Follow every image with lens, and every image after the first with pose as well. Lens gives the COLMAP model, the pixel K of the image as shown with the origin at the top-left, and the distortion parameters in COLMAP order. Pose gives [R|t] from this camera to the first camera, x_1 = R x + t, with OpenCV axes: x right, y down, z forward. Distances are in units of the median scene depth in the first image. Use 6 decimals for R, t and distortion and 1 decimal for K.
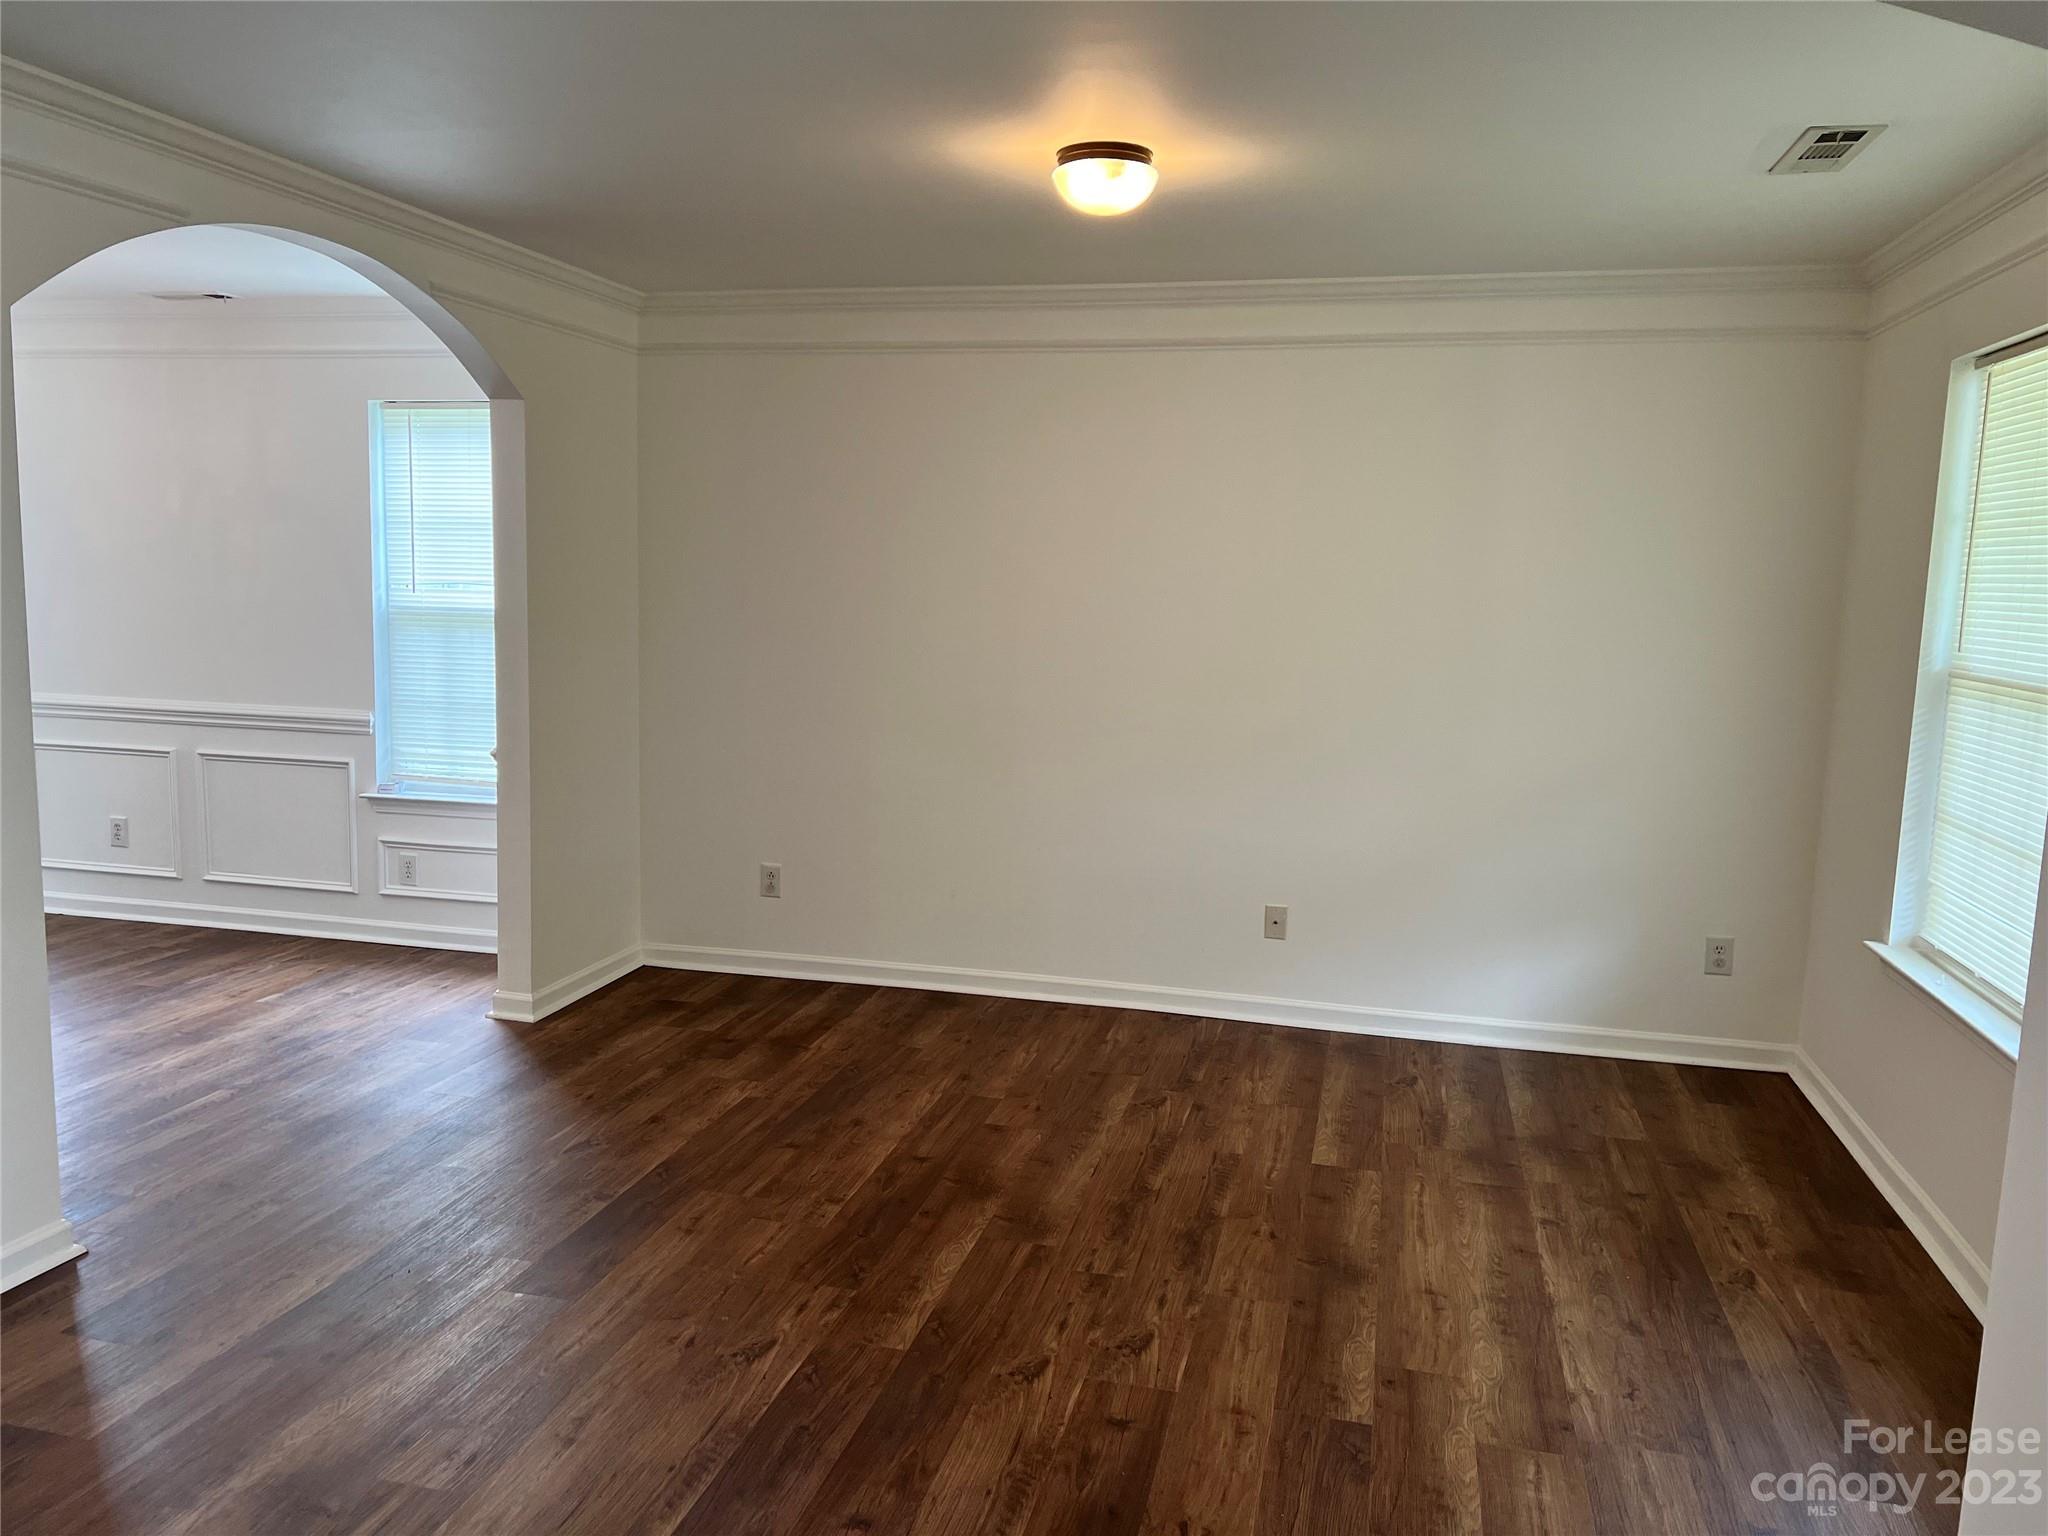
lens RADIAL K [[1513.4, 0, 1024.8], [0, 1513.4, 767.6], [0, 0, 1]] dist [-0.000632, 0.000009]
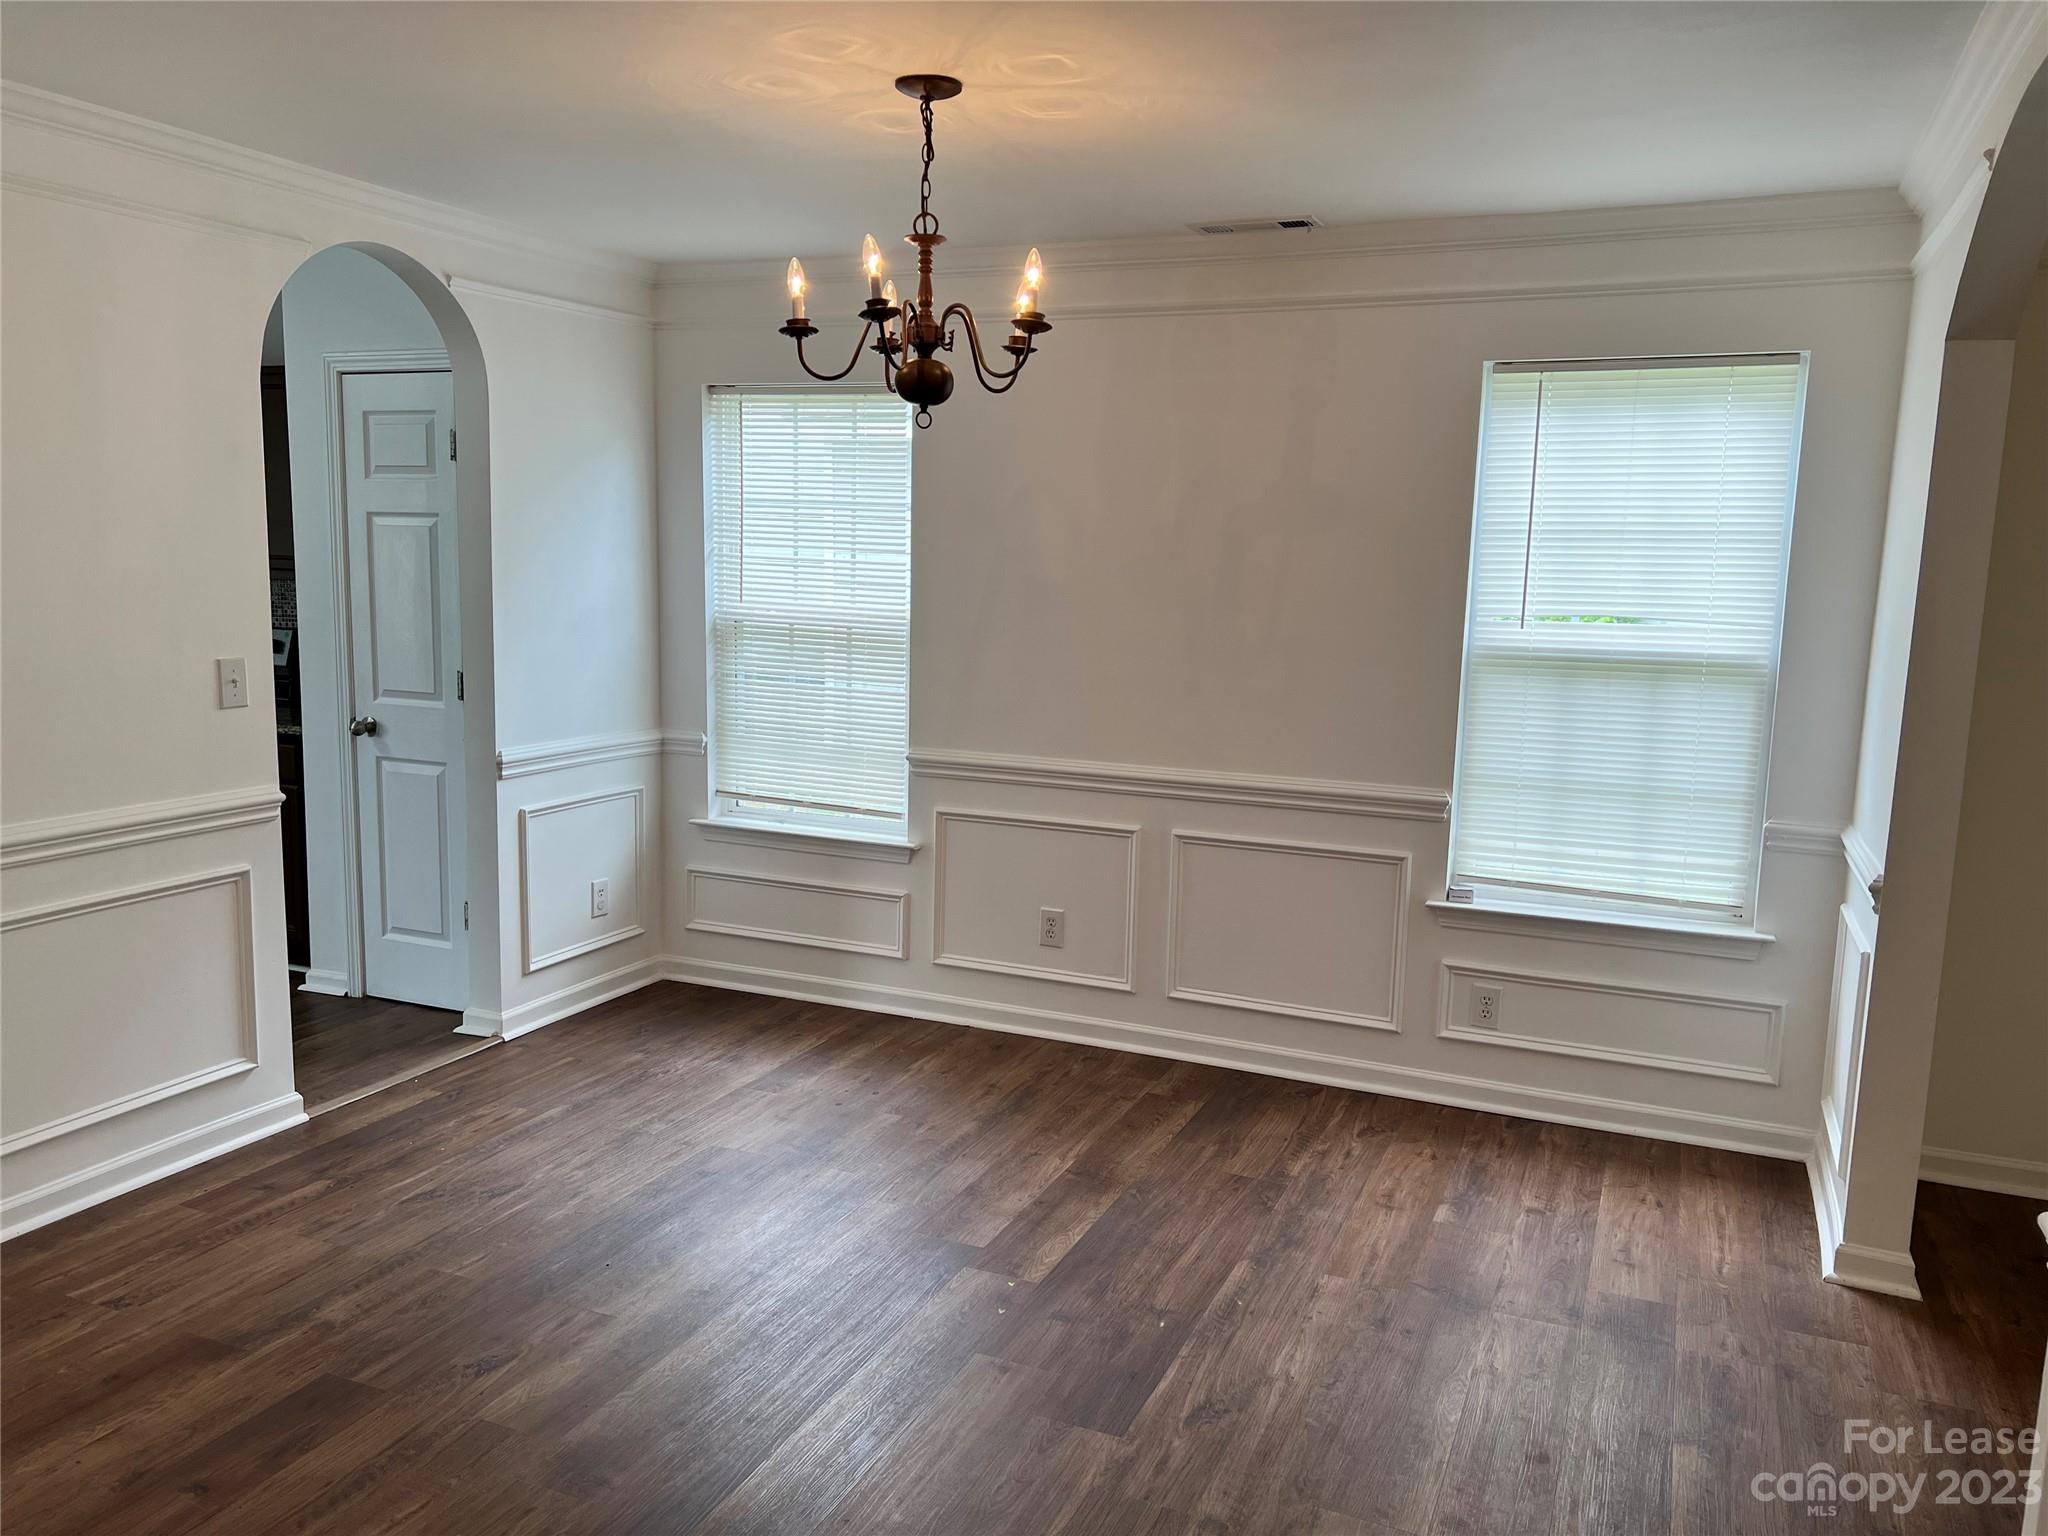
lens RADIAL K [[1513.4, 0, 1025.8], [0, 1513.4, 762.5], [0, 0, 1]] dist [-0.000632, 0.000009]
pose [[0.978322, 0.020950, -0.206027, -0.481634], [-0.021875, 0.999758, -0.002214, -0.044701], [0.205931, 0.006672, 0.978544, 0.239935]]
